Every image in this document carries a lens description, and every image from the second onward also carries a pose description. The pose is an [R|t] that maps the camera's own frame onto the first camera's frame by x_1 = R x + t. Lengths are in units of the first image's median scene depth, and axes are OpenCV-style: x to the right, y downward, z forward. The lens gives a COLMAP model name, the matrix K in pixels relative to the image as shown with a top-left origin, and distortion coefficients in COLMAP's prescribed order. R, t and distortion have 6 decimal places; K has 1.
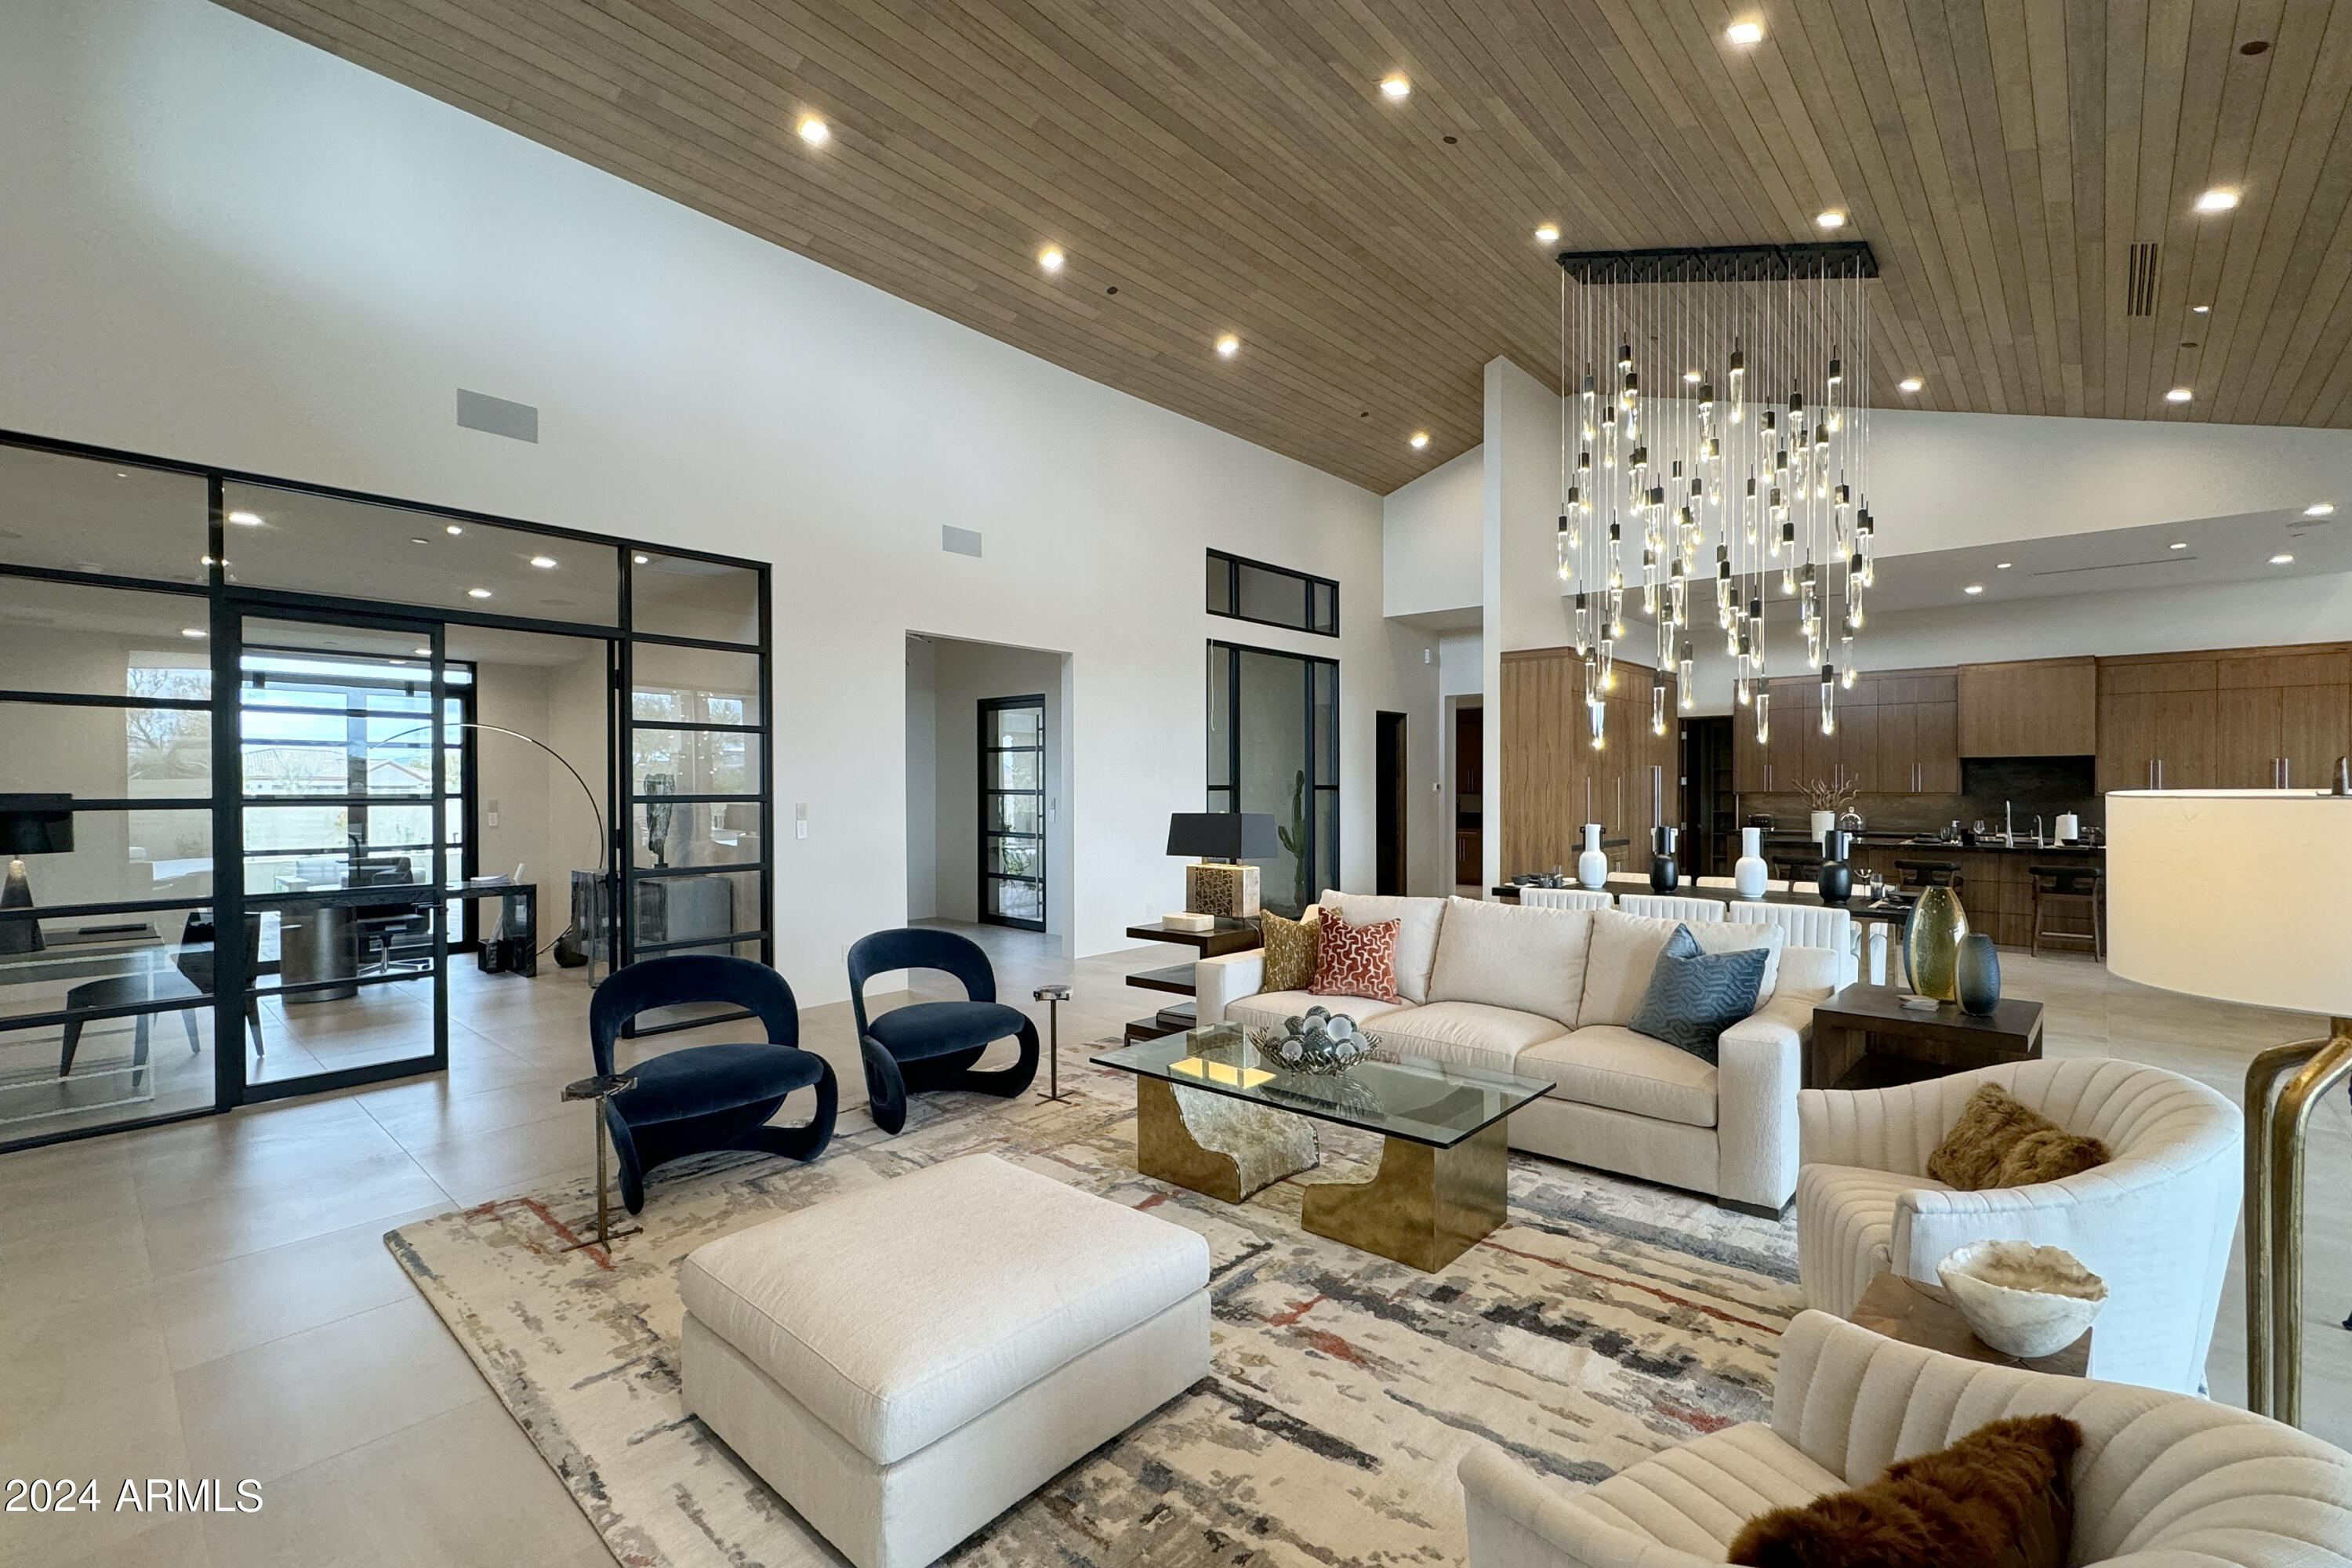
lens RADIAL K [[1067.0, 0, 1175.1], [0, 1067.0, 789.7], [0, 0, 1]] dist [0.002228, 0.000378]
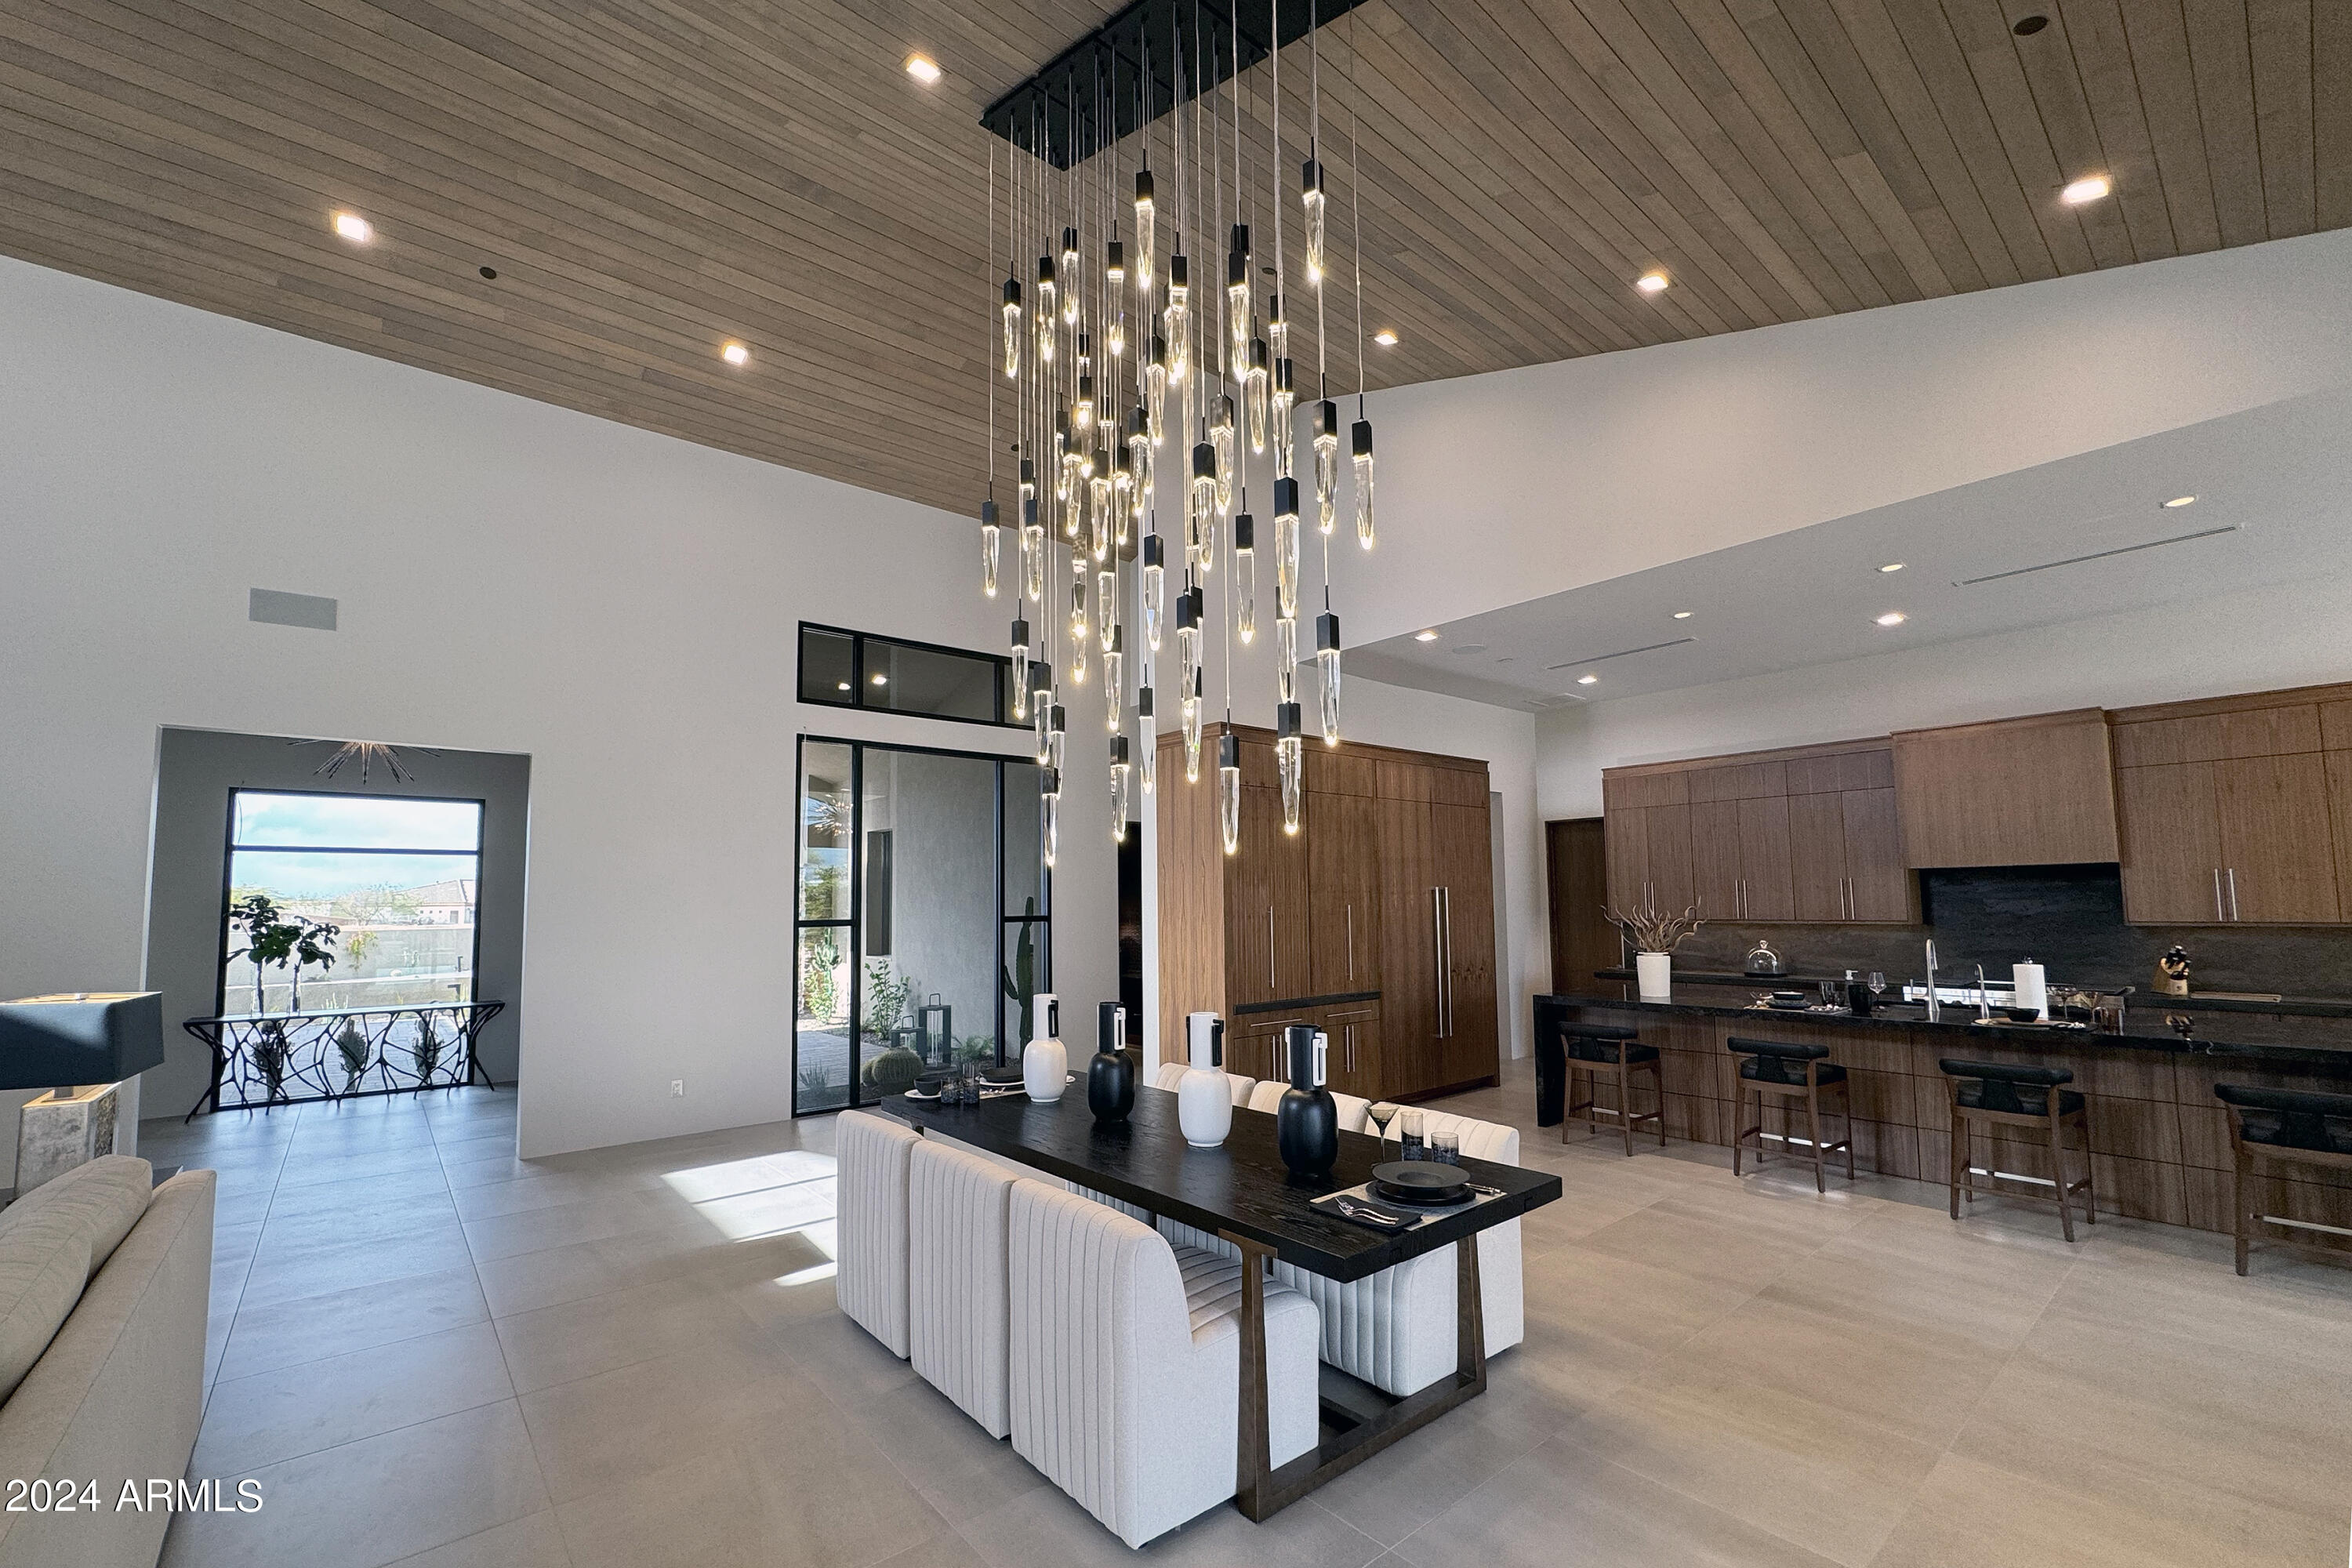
lens RADIAL K [[967.2, 0, 1151.7], [0, 967.2, 823.4], [0, 0, 1]] dist [0.001367, -0.000968]
pose [[0.985025, -0.022757, -0.170904, 0.622841], [0.008780, 0.996585, -0.082101, -0.021364], [0.172189, 0.079371, 0.981861, 0.529228]]
